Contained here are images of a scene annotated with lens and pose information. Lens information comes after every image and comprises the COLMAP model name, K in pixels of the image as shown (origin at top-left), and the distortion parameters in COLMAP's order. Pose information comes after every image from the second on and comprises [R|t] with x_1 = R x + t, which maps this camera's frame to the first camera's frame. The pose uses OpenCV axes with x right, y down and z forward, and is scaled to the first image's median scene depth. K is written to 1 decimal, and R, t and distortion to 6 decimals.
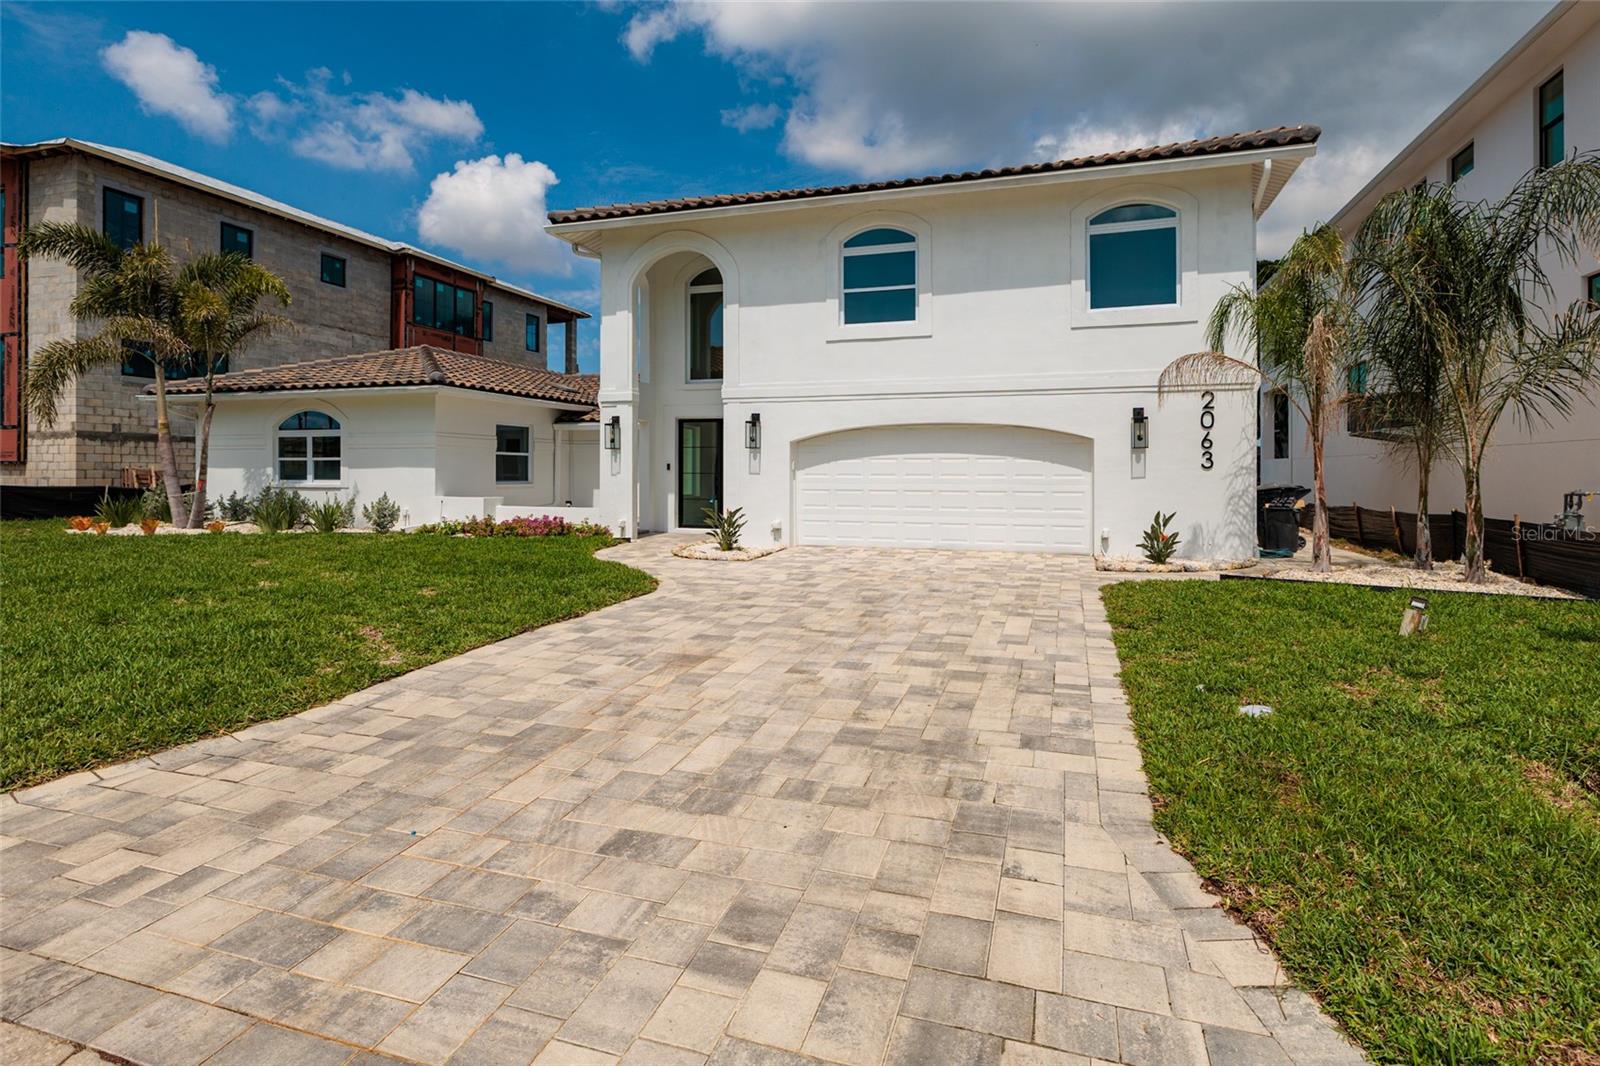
lens RADIAL K [[838.3, 0, 792.7], [0, 838.3, 460.0], [0, 0, 1]] dist [0.011742, -0.005815]
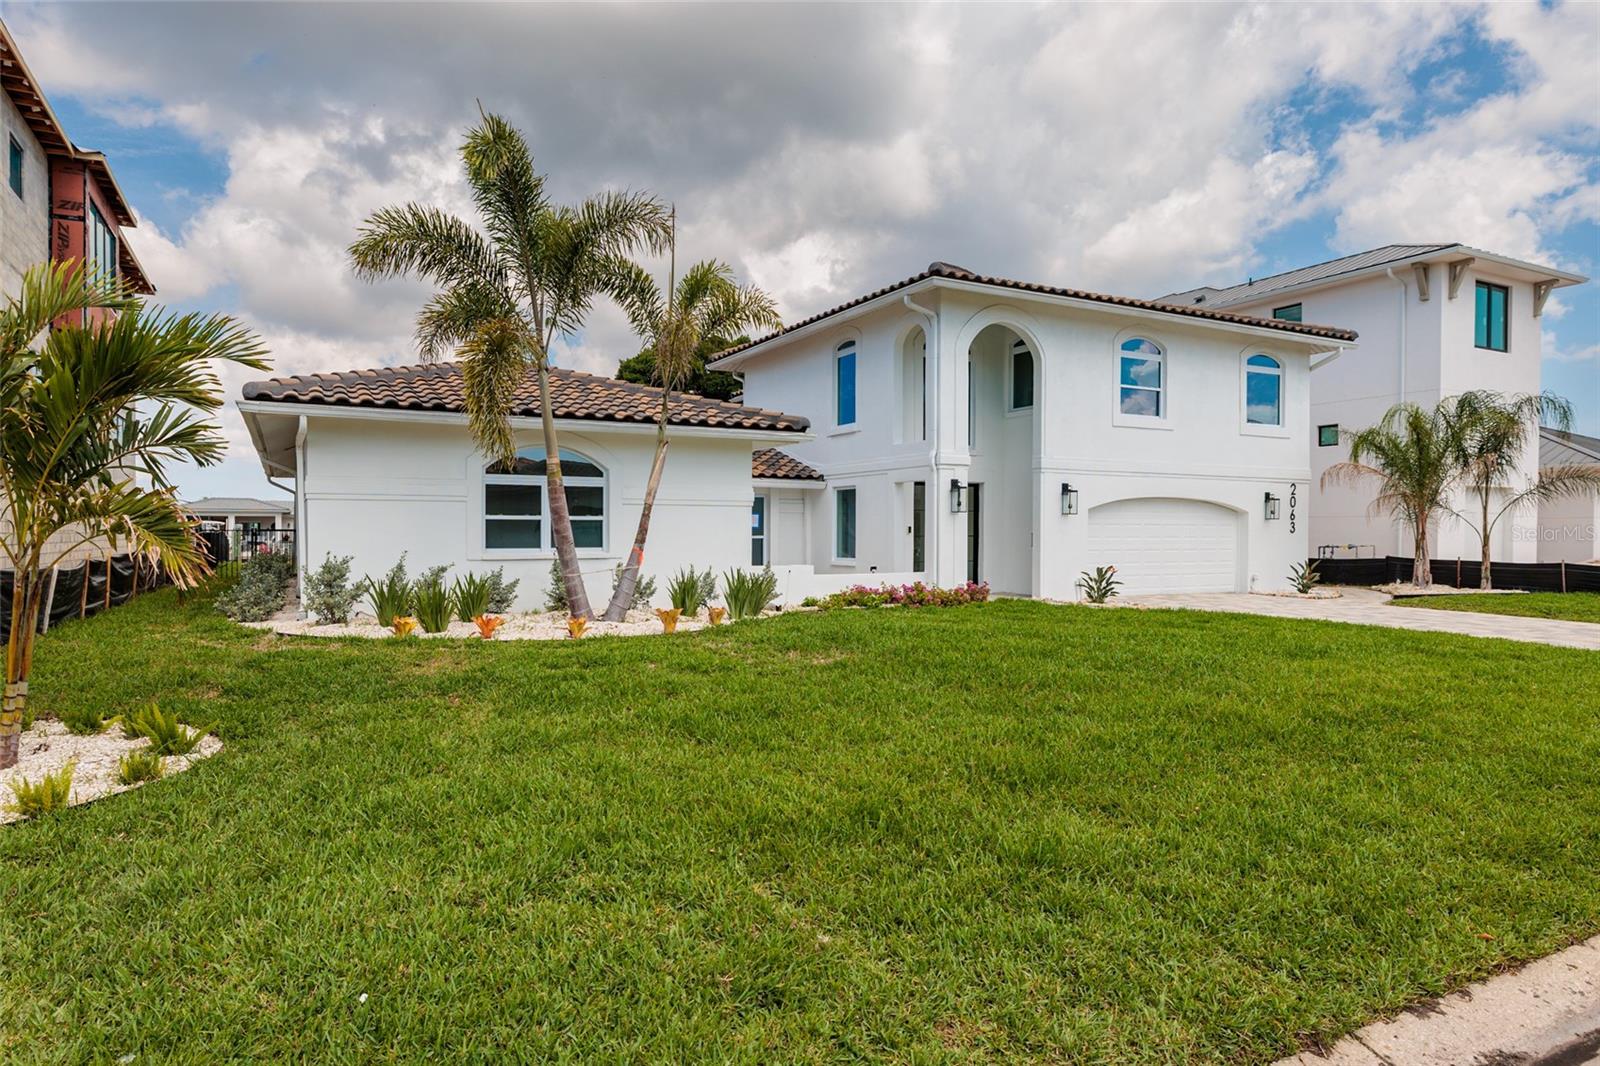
lens RADIAL K [[1003.3, 0, 789.6], [0, 1003.3, 539.0], [0, 0, 1]] dist [-0.000939, -0.002946]
pose [[0.679255, -0.008009, 0.733858, -1.201486], [-0.013094, 0.999649, 0.023029, -0.006451], [-0.733785, -0.025251, 0.678912, 0.328901]]
